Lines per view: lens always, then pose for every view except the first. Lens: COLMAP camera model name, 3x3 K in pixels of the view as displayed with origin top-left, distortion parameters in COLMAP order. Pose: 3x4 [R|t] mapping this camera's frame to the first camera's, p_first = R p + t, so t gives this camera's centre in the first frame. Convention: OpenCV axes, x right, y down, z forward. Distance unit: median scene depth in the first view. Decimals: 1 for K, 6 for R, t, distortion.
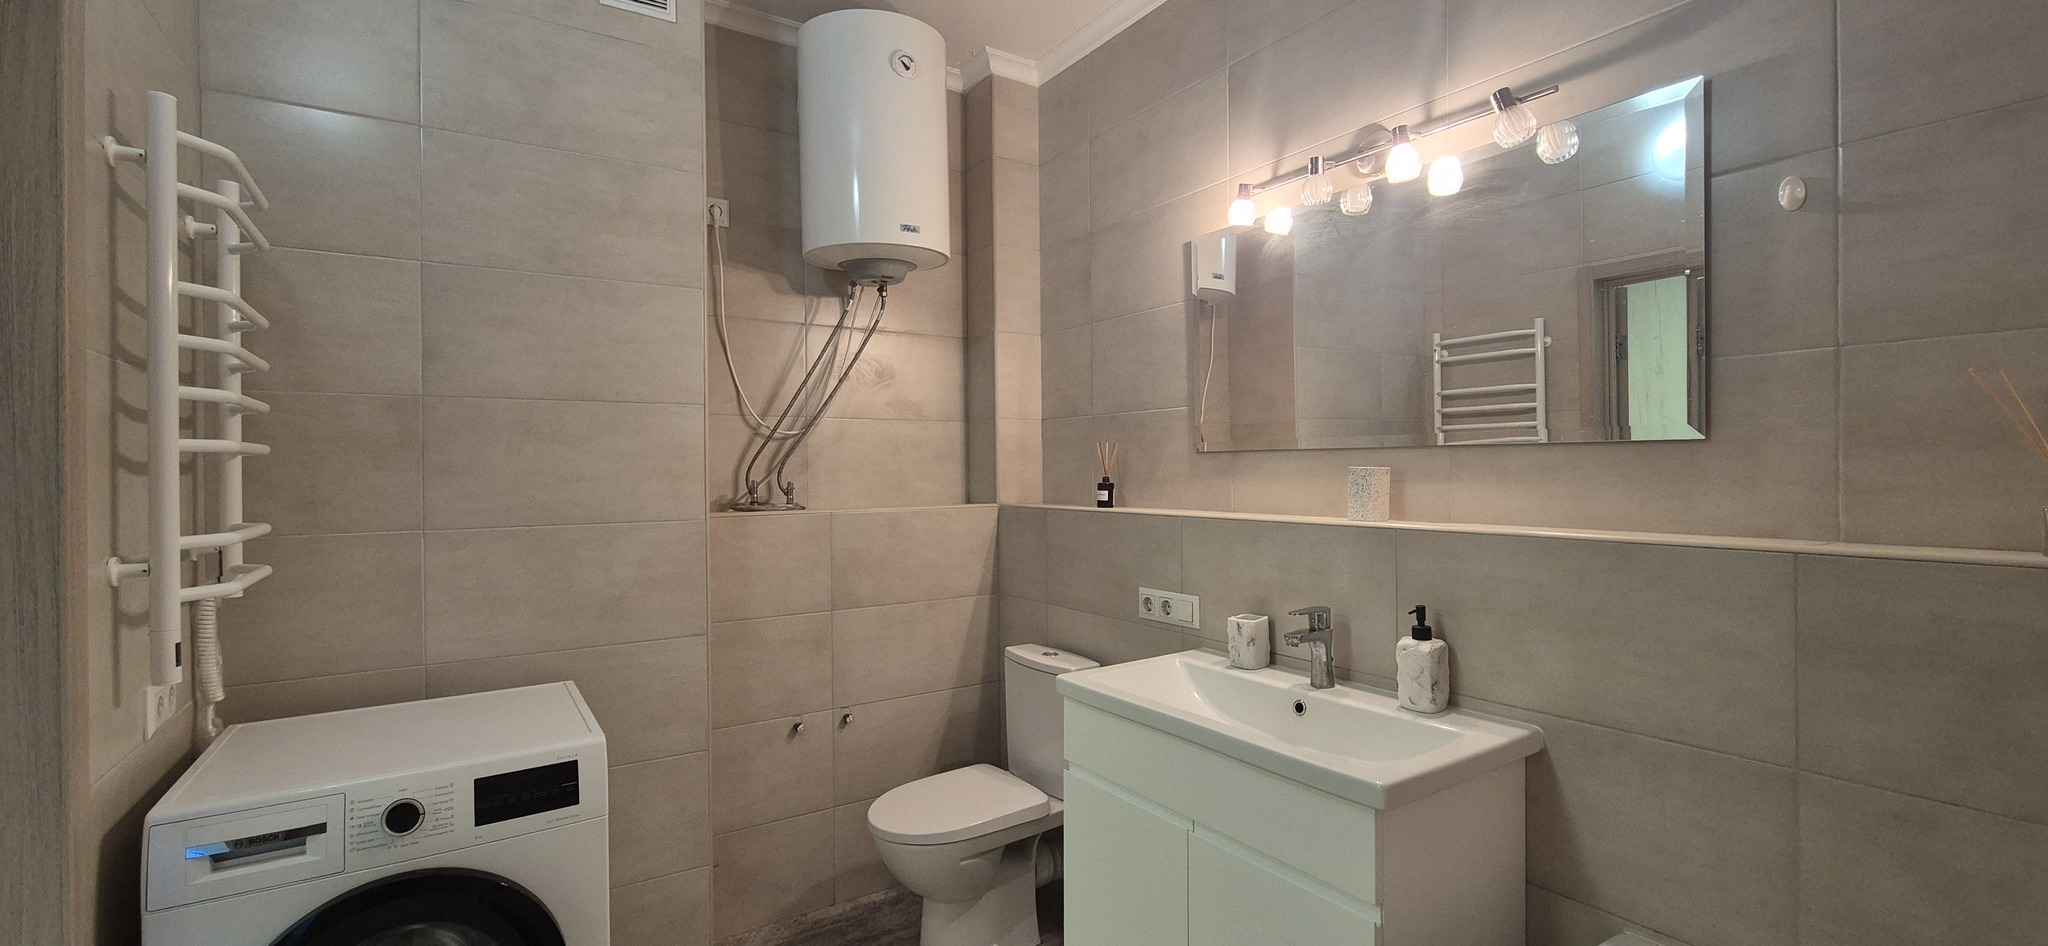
lens RADIAL K [[839.1, 0, 1029.8], [0, 839.1, 473.7], [0, 0, 1]] dist [-0.001825, 0.001411]
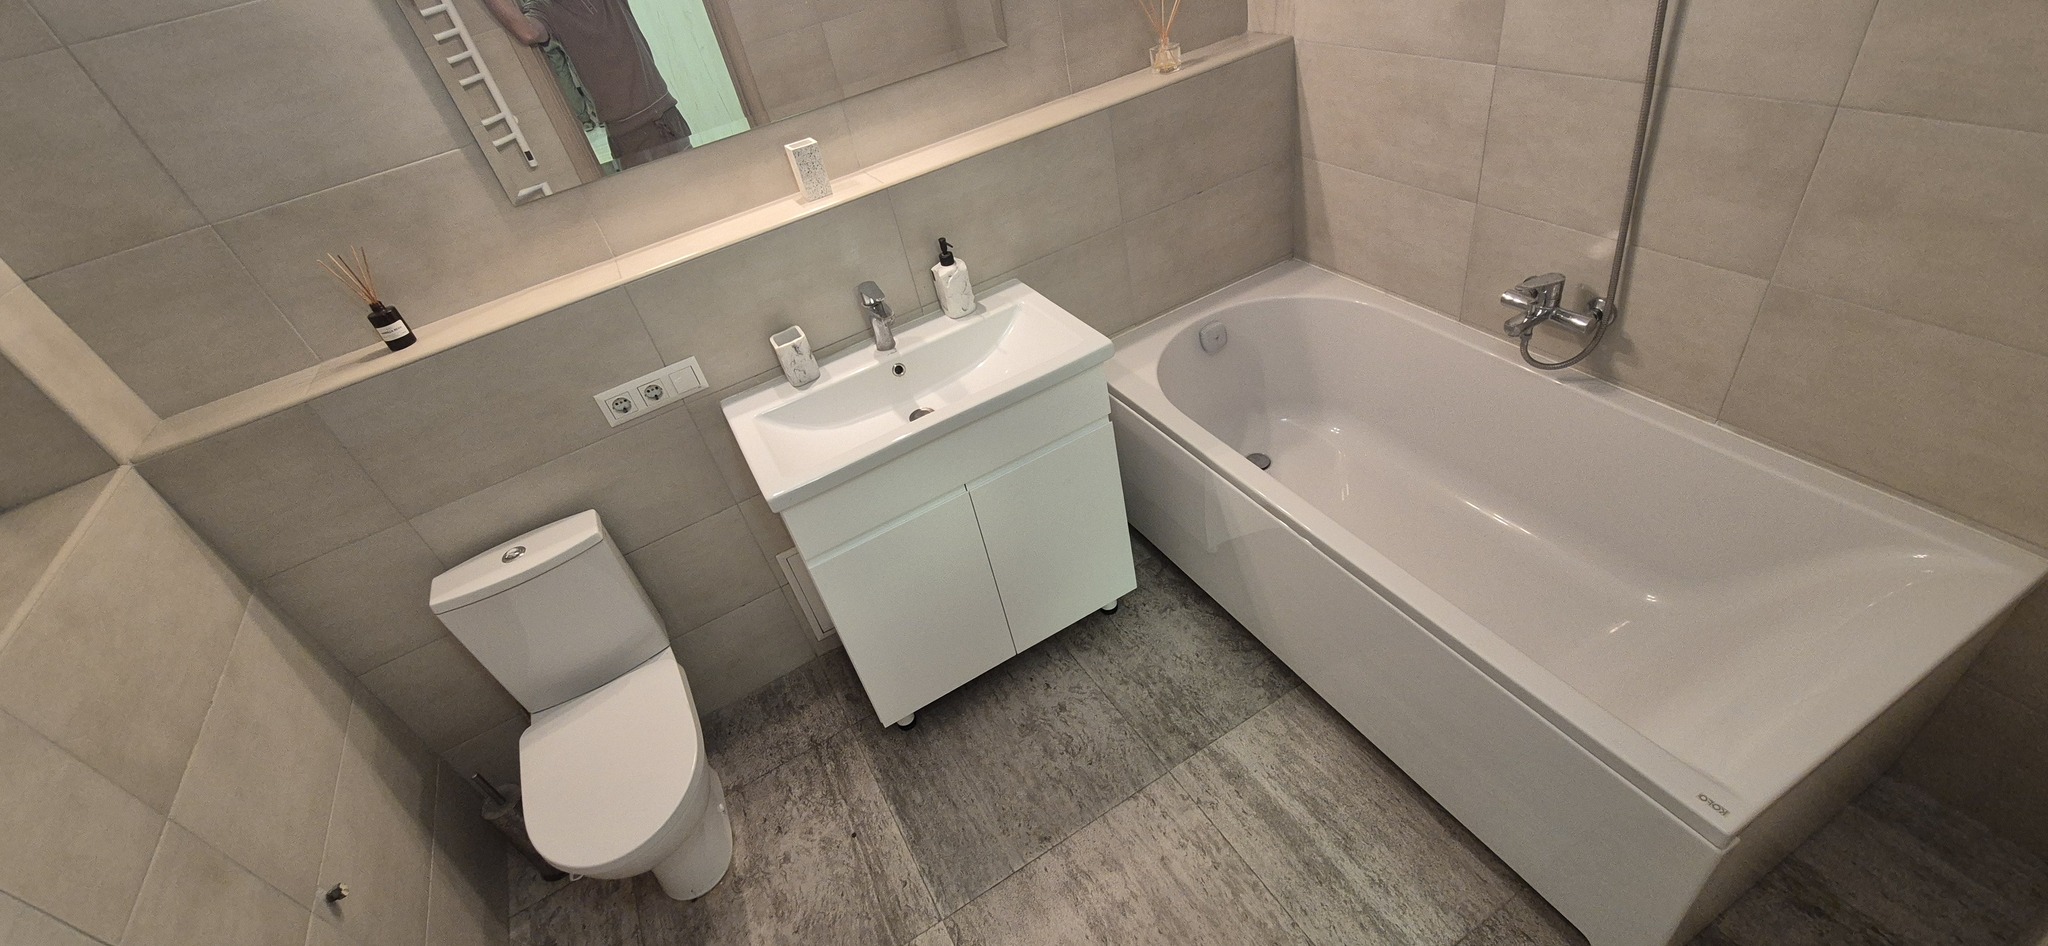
lens RADIAL K [[839.1, 0, 1013.7], [0, 839.1, 472.5], [0, 0, 1]] dist [-0.001825, 0.001411]
pose [[0.104000, -0.619279, 0.778253, -0.501219], [0.195273, 0.779980, 0.594559, -0.206829], [-0.975219, 0.090138, 0.202046, 0.475073]]
